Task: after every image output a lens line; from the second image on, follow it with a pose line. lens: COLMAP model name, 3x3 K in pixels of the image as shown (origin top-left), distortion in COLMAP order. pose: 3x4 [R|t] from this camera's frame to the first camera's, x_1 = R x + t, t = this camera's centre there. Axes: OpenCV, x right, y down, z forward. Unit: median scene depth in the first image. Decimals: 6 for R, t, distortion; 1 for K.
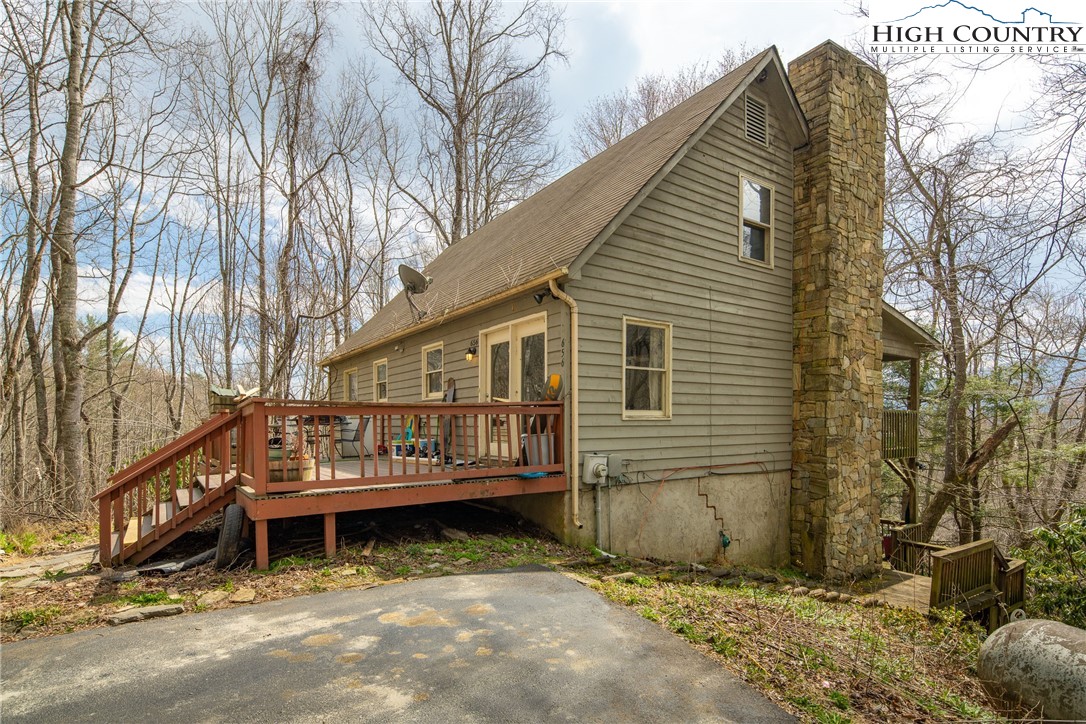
lens RADIAL K [[543.3, 0, 546.4], [0, 543.3, 434.1], [0, 0, 1]] dist [-0.001016, -0.000912]
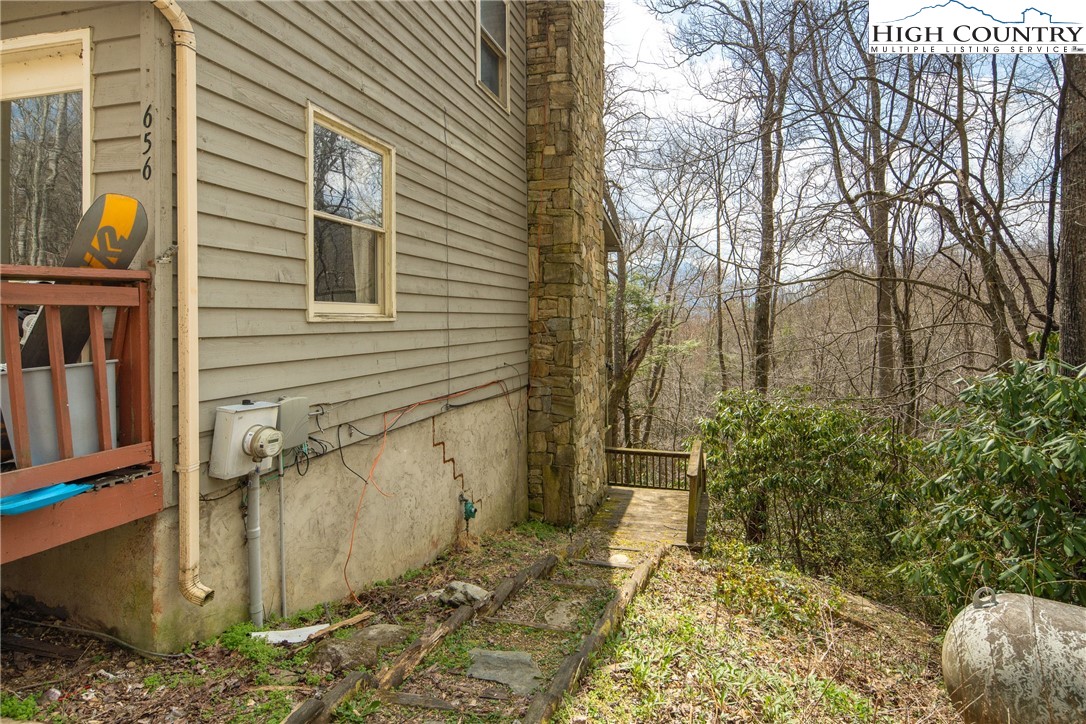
lens RADIAL K [[550.0, 0, 592.9], [0, 550.0, 319.7], [0, 0, 1]] dist [0.003764, 0.000064]
pose [[0.741168, -0.001330, 0.671319, 0.001875], [0.019332, 0.999626, -0.019364, -0.012168], [-0.671041, 0.027330, 0.740916, 0.424667]]
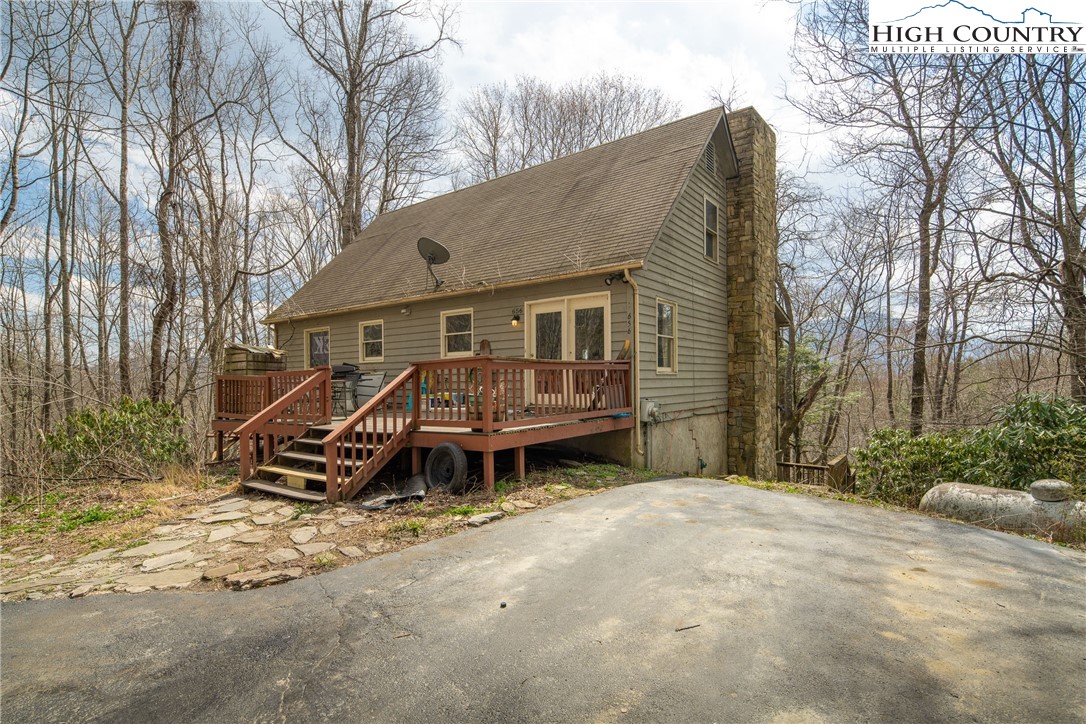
lens RADIAL K [[523.2, 0, 536.7], [0, 523.2, 384.3], [0, 0, 1]] dist [0.002483, -0.000423]
pose [[0.950044, -0.008244, 0.312006, -0.481402], [0.013686, 0.999790, -0.015257, 0.012855], [-0.311815, 0.018765, 0.949958, -0.117536]]
